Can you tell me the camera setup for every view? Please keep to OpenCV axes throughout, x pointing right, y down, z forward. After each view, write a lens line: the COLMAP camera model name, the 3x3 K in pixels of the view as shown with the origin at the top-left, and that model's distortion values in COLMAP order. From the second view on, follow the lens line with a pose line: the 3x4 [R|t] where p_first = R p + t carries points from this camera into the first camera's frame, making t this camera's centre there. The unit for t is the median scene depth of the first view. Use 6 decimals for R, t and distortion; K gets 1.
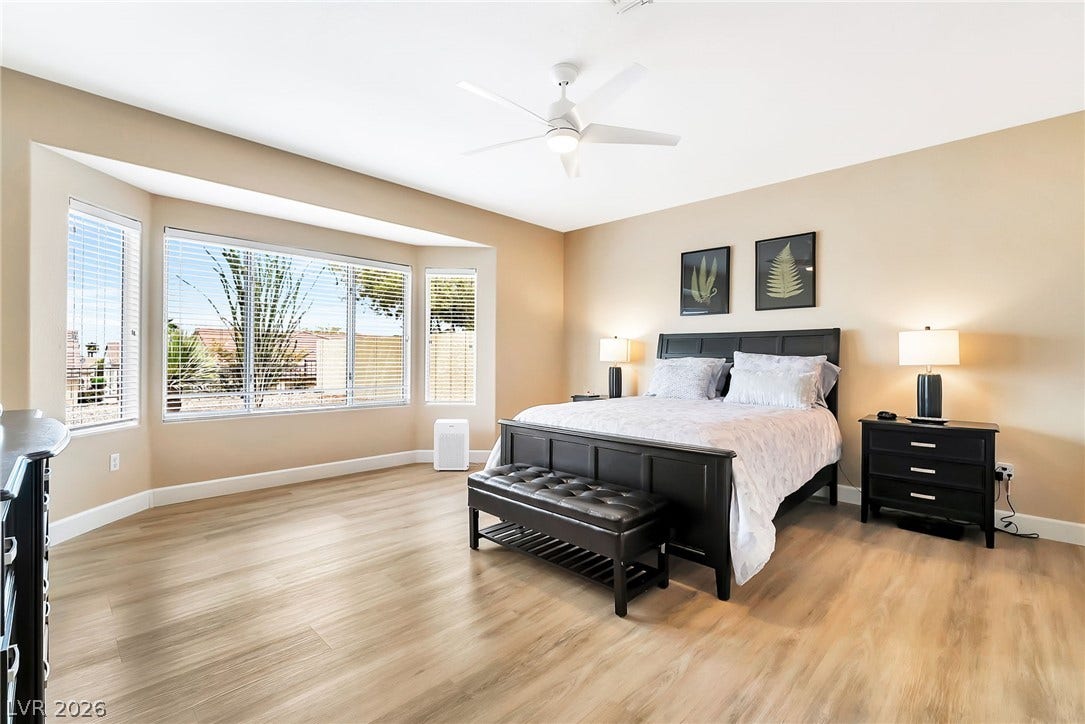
lens RADIAL K [[481.9, 0, 541.2], [0, 481.9, 353.1], [0, 0, 1]] dist [-0.002574, -0.000044]
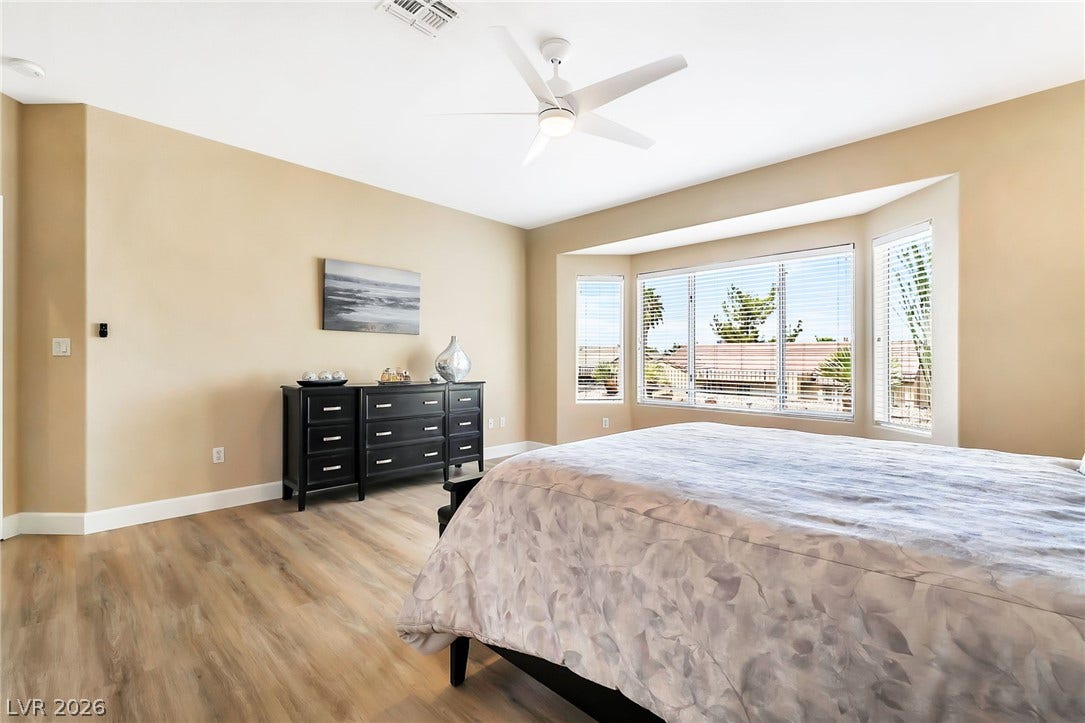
lens RADIAL K [[465.8, 0, 542.5], [0, 465.8, 361.5], [0, 0, 1]] dist [-0.001869, -0.000203]
pose [[-0.000747, -0.000972, -0.999999, 0.991072], [0.003781, 0.999992, -0.000975, 0.017750], [0.999993, -0.003782, -0.000744, 1.028495]]
